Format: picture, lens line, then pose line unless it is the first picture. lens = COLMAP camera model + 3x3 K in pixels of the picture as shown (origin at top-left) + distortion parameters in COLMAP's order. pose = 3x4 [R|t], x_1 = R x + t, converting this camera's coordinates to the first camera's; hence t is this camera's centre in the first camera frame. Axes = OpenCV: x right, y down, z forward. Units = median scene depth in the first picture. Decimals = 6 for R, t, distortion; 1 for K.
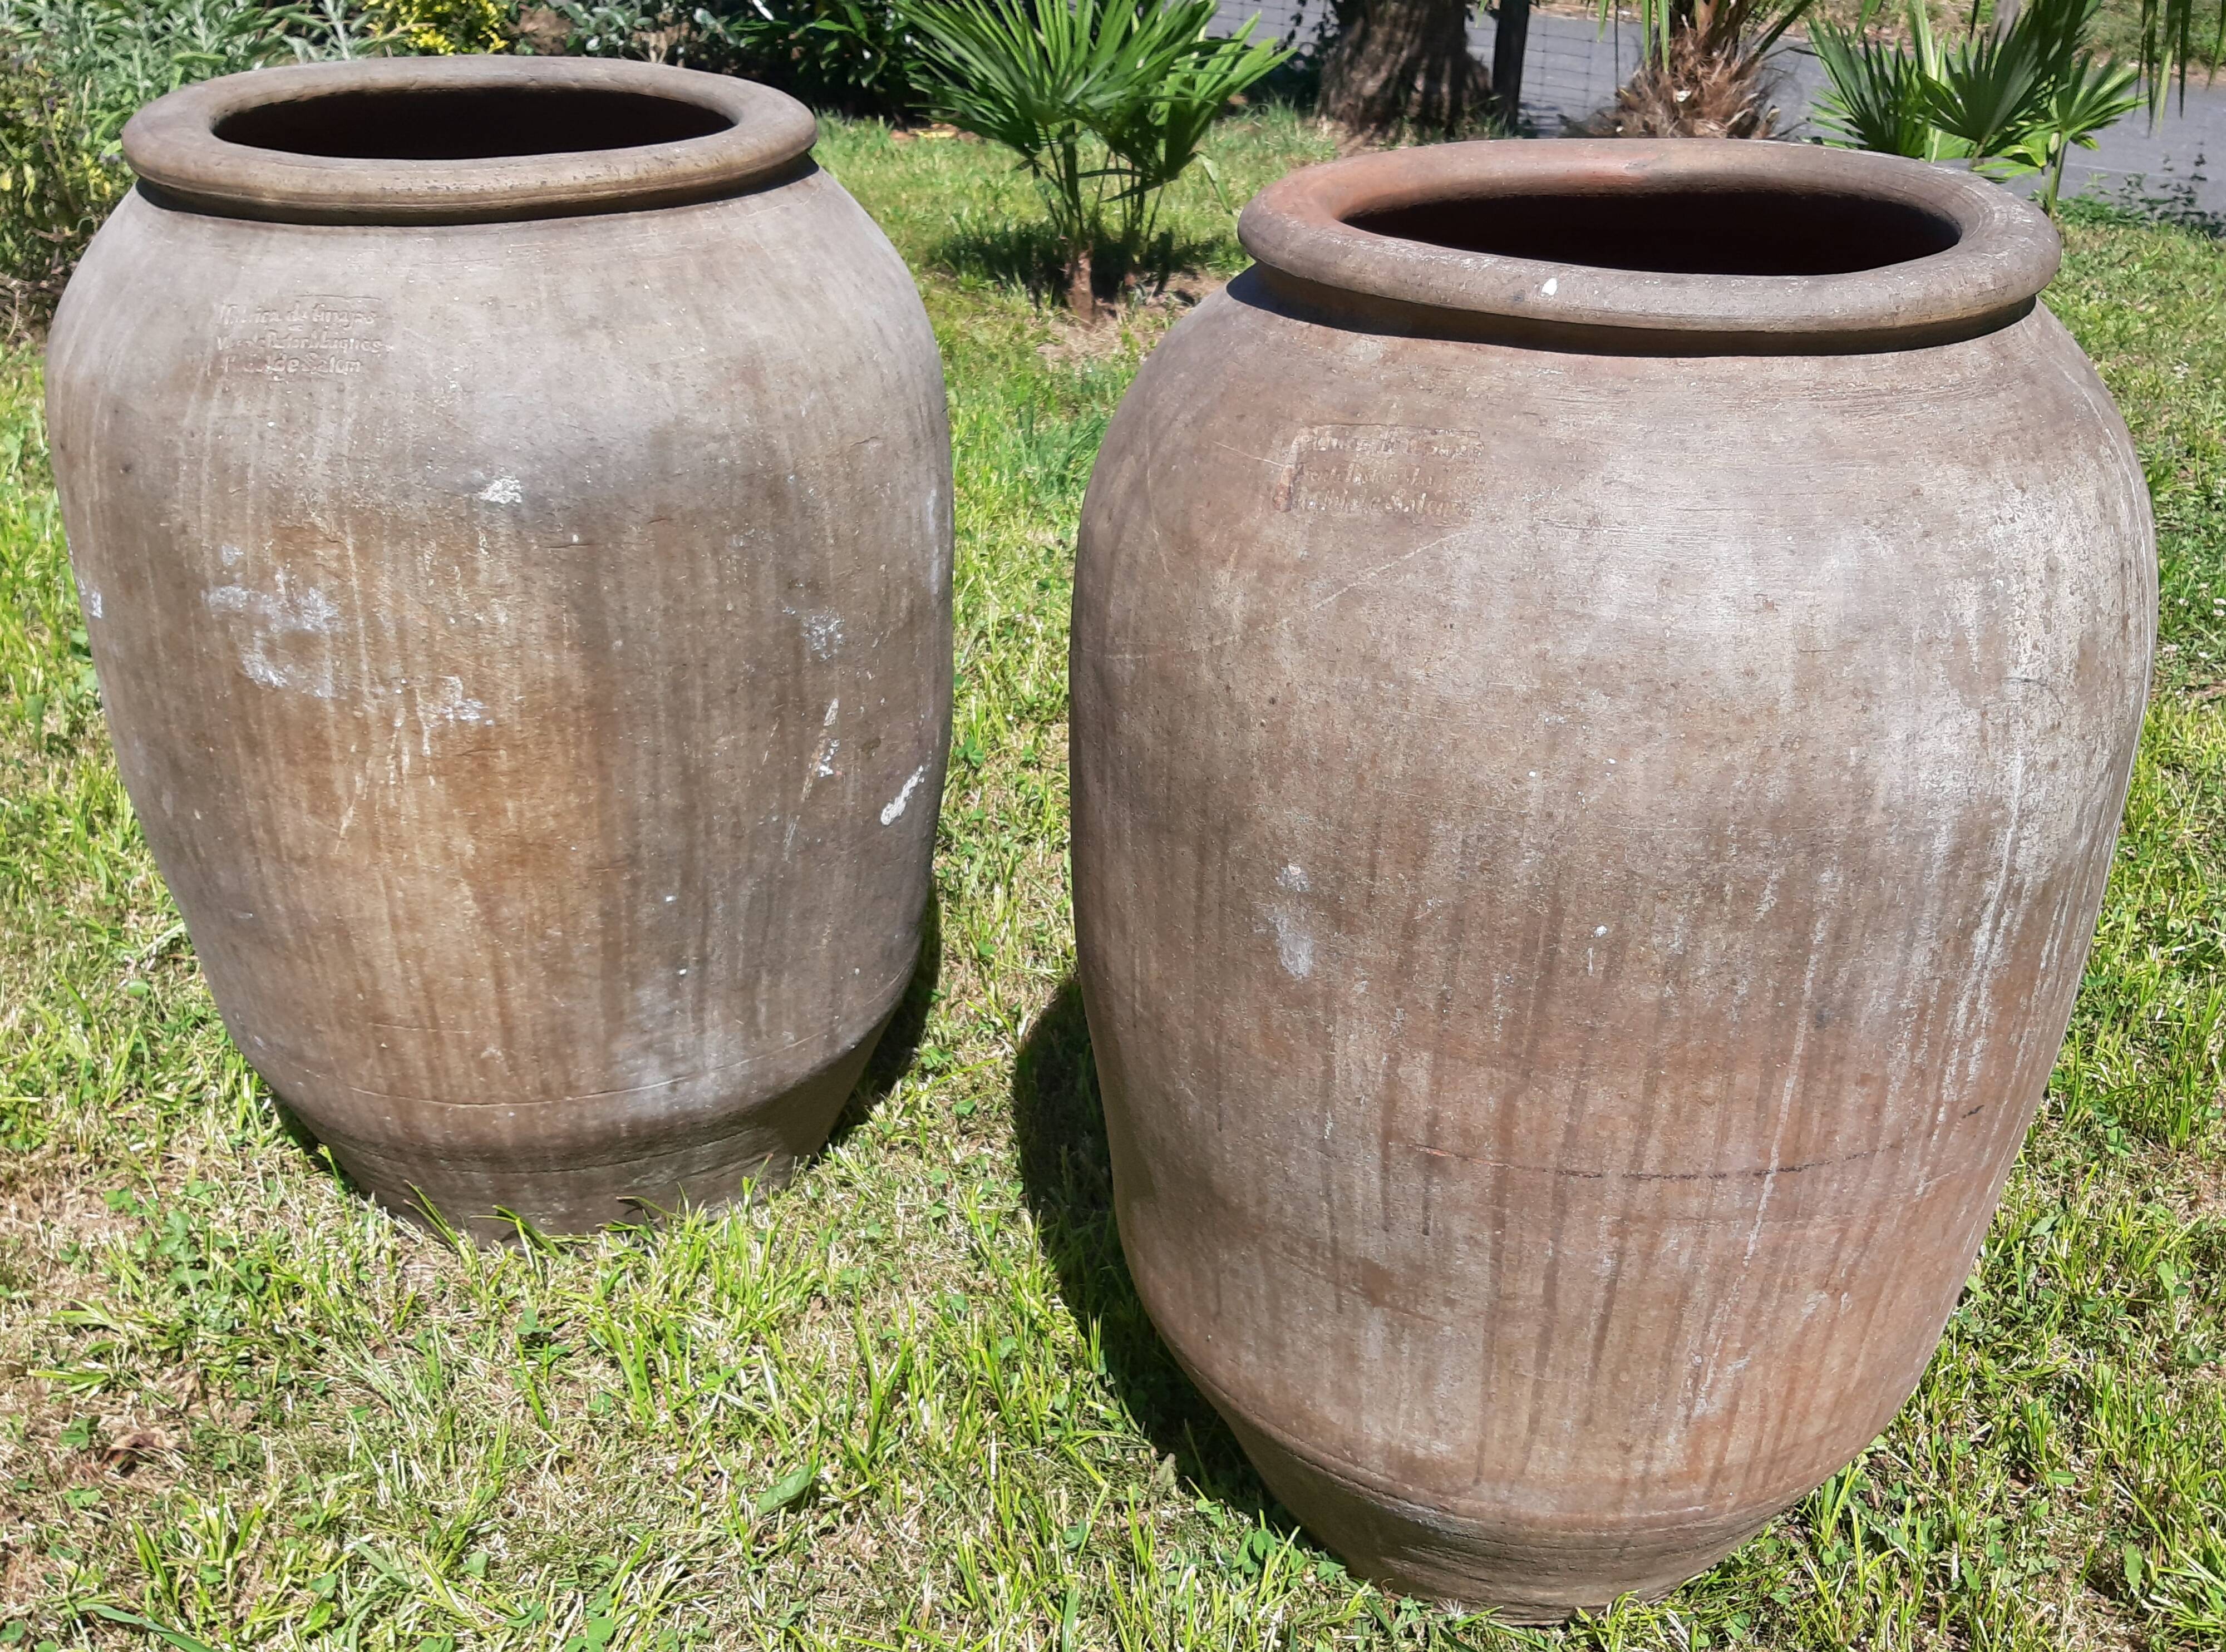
lens RADIAL K [[2178.5, 0, 1177.2], [0, 2178.5, 821.2], [0, 0, 1]] dist [0.170441, -0.514124]
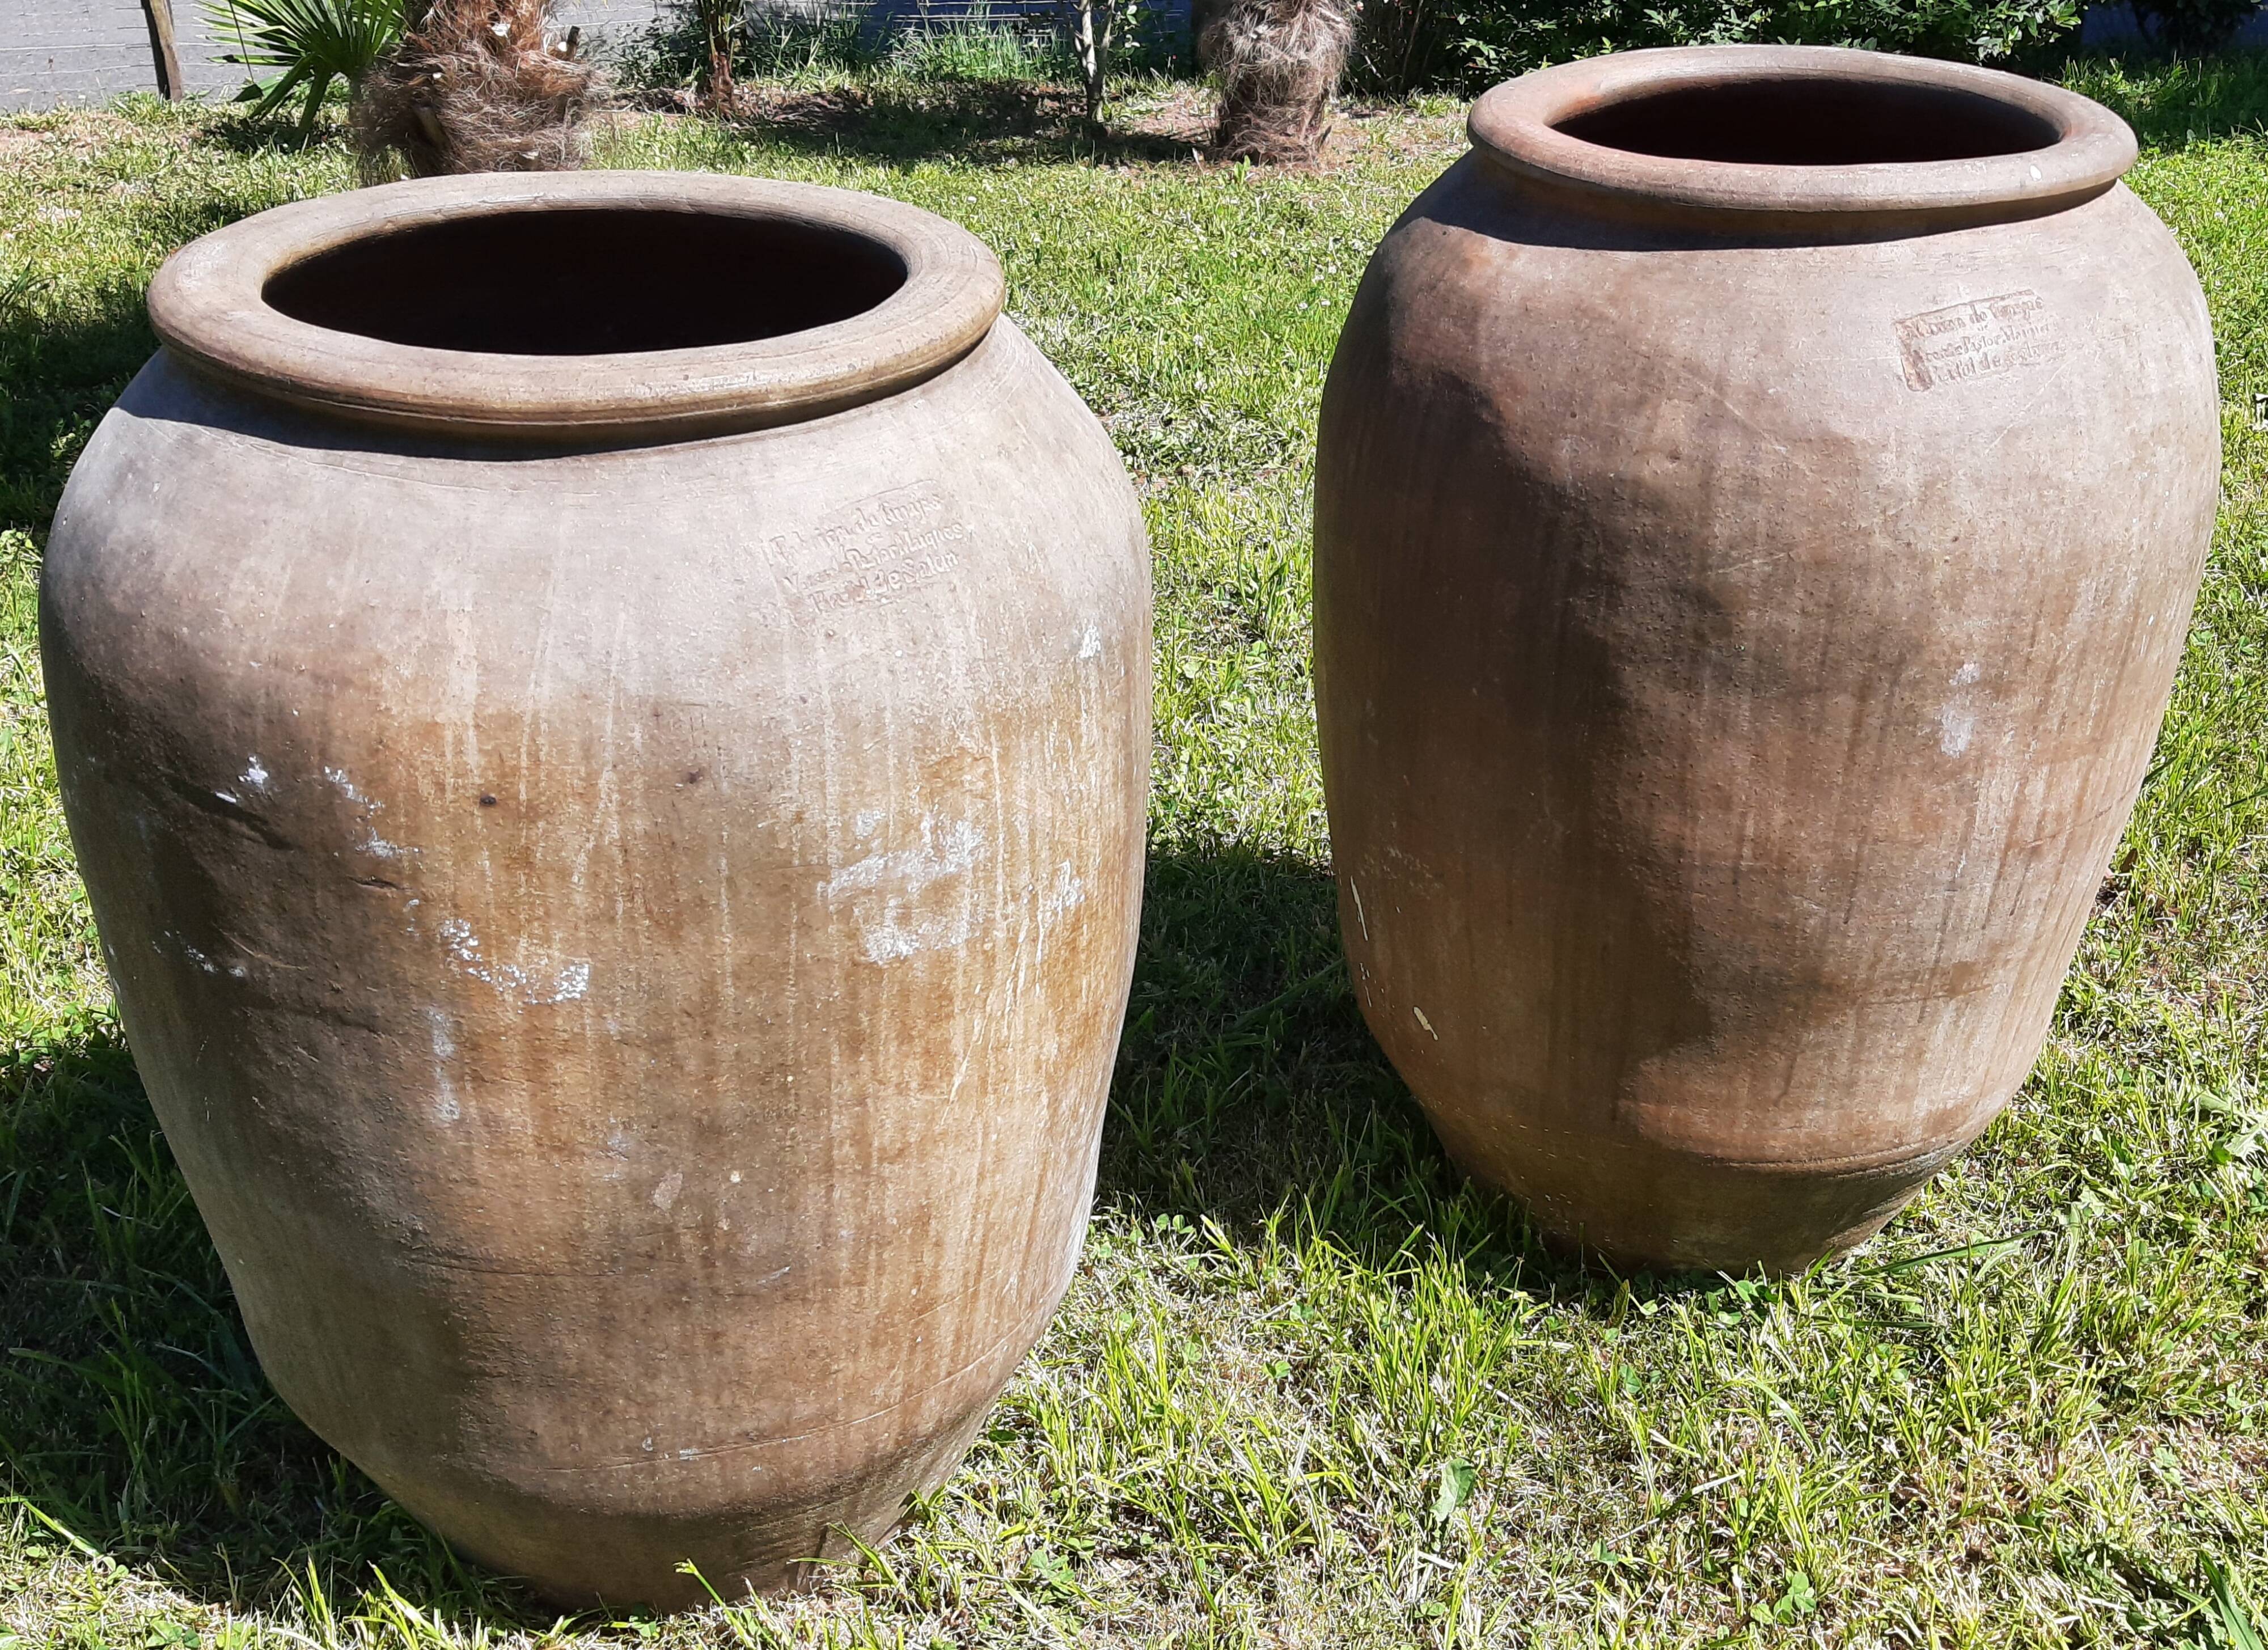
lens RADIAL K [[2422.6, 0, 1205.3], [0, 2422.6, 836.7], [0, 0, 1]] dist [0.187210, -0.588020]
pose [[0.628624, -0.371959, 0.682992, -1.155586], [0.350424, 0.919478, 0.178220, -0.277255], [-0.694287, 0.127303, 0.708350, 0.304399]]
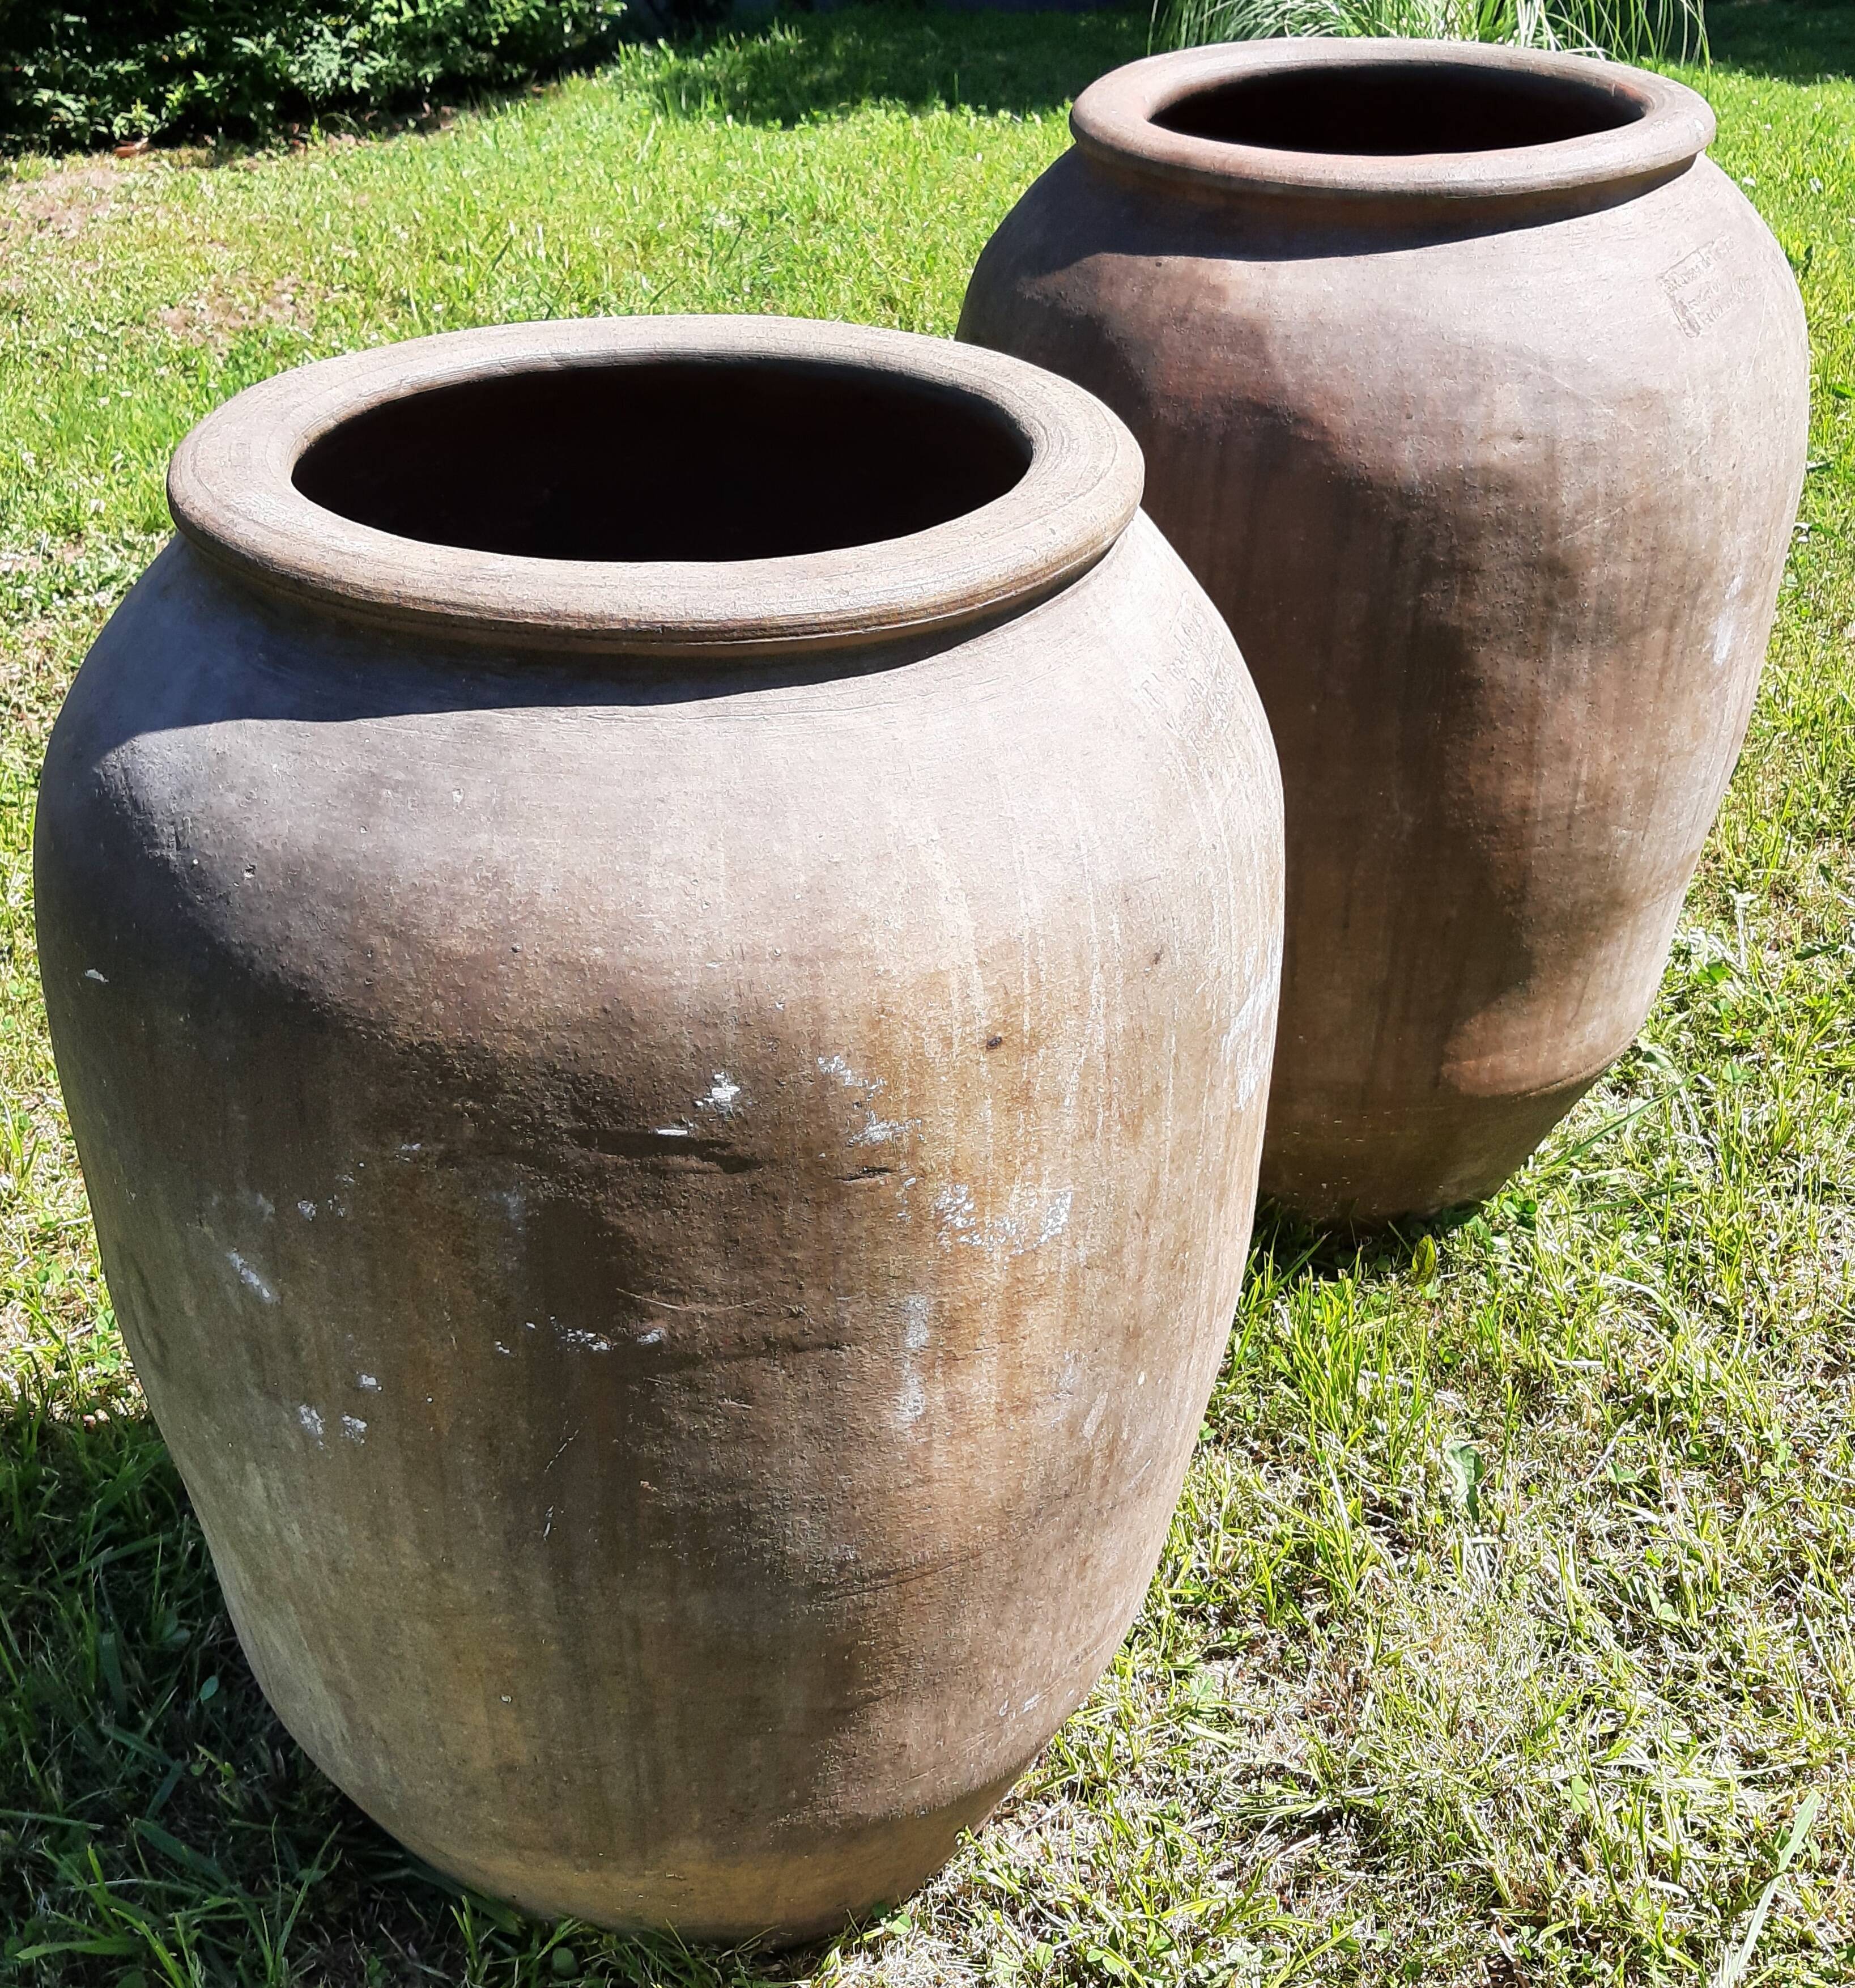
lens RADIAL K [[2507.8, 0, 868.9], [0, 2507.8, 929.4], [0, 0, 1]] dist [0.185623, -0.528477]
pose [[0.144508, -0.494102, 0.857310, -1.424617], [0.455601, 0.802326, 0.385617, -0.631327], [-0.878376, 0.334867, 0.341056, 0.956217]]
